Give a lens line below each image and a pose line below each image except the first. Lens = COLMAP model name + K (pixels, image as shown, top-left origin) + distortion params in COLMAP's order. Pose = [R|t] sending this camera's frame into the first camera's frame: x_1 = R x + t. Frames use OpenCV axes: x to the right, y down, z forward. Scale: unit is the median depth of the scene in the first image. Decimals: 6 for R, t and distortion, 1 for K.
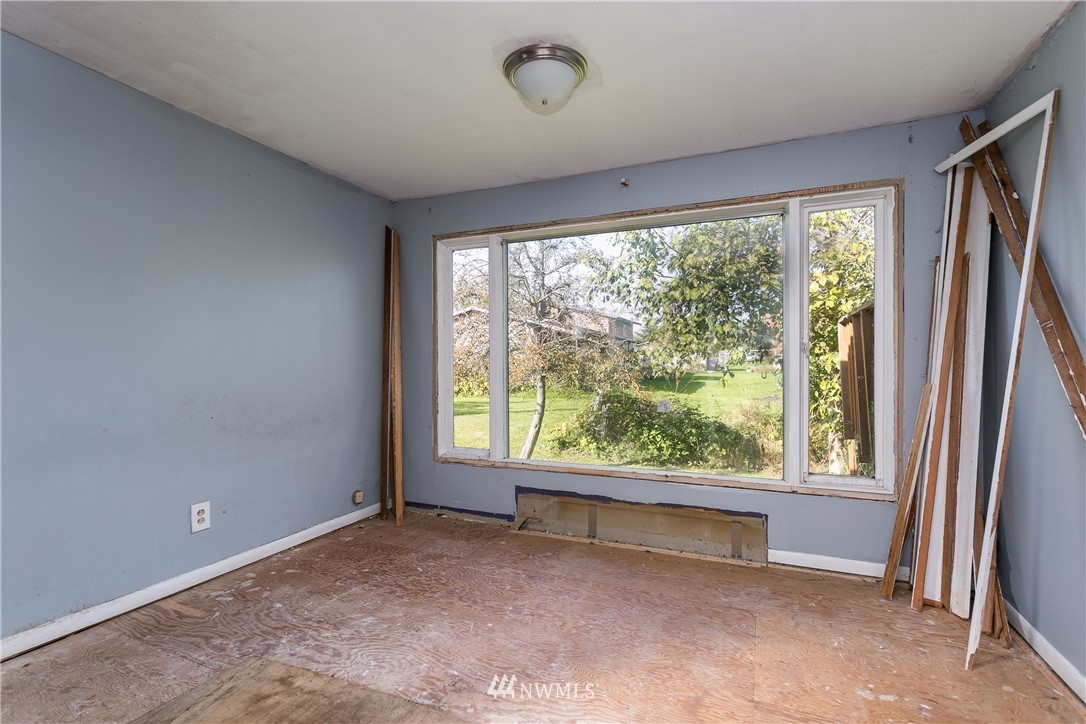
lens RADIAL K [[515.9, 0, 543.0], [0, 515.9, 362.0], [0, 0, 1]] dist [0.003682, -0.000153]
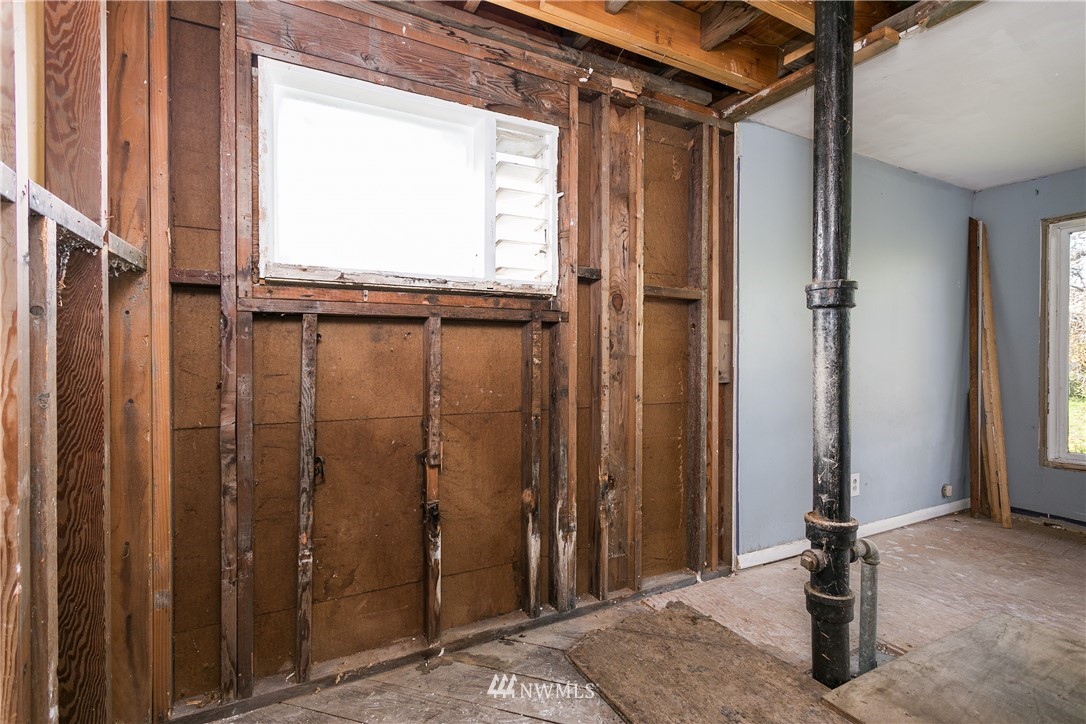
lens RADIAL K [[515.9, 0, 543.0], [0, 515.9, 362.0], [0, 0, 1]] dist [0.003682, -0.000153]
pose [[0.780276, 0.006929, -0.625396, -0.406965], [-0.001575, 0.999957, 0.009113, 0.001760], [0.625433, -0.006126, 0.780254, -0.339113]]
